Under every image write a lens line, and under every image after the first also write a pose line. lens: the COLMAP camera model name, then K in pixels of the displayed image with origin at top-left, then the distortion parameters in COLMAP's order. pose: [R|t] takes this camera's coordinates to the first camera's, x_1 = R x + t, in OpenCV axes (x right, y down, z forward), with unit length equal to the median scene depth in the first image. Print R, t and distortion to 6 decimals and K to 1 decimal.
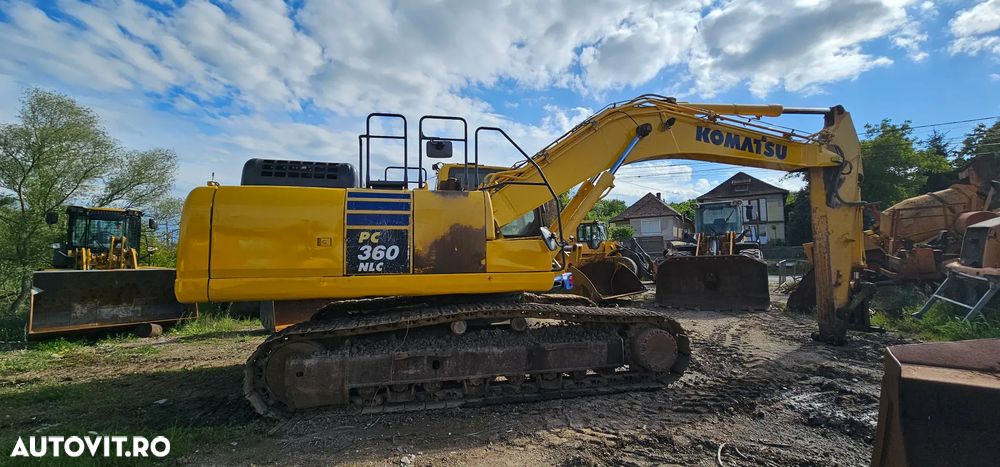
lens RADIAL K [[408.0, 0, 499.9], [0, 408.0, 231.0], [0, 0, 1]] dist [-0.000553, 0.000477]
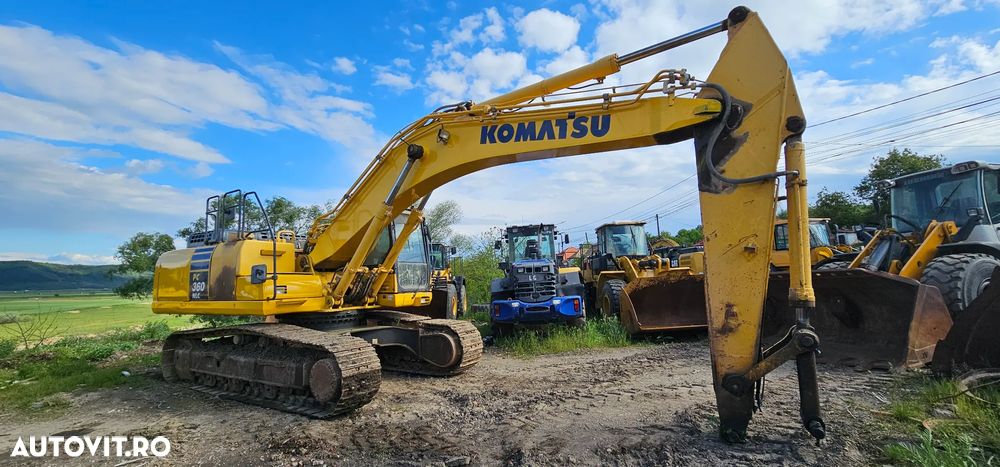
lens RADIAL K [[393.3, 0, 517.0], [0, 393.3, 229.1], [0, 0, 1]] dist [0.000168, 0.000113]
pose [[0.741307, -0.092248, -0.664797, 1.619411], [0.072307, 0.995721, -0.057538, 0.007622], [0.667260, -0.005416, 0.744805, 0.677236]]
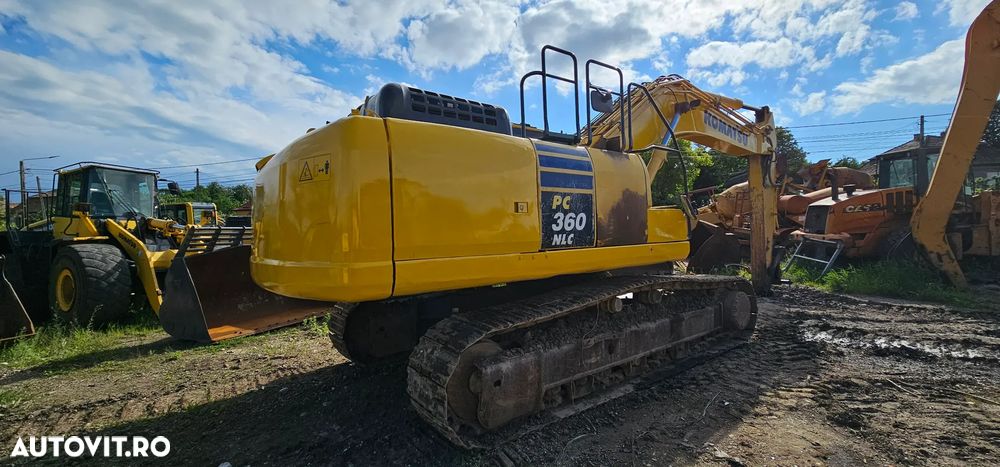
lens RADIAL K [[408.0, 0, 499.9], [0, 408.0, 231.0], [0, 0, 1]] dist [-0.000553, 0.000477]
pose [[0.911478, -0.012225, 0.411167, -0.744034], [-0.009730, 0.998638, 0.051262, 0.030889], [-0.411234, -0.050725, 0.910117, 0.310712]]
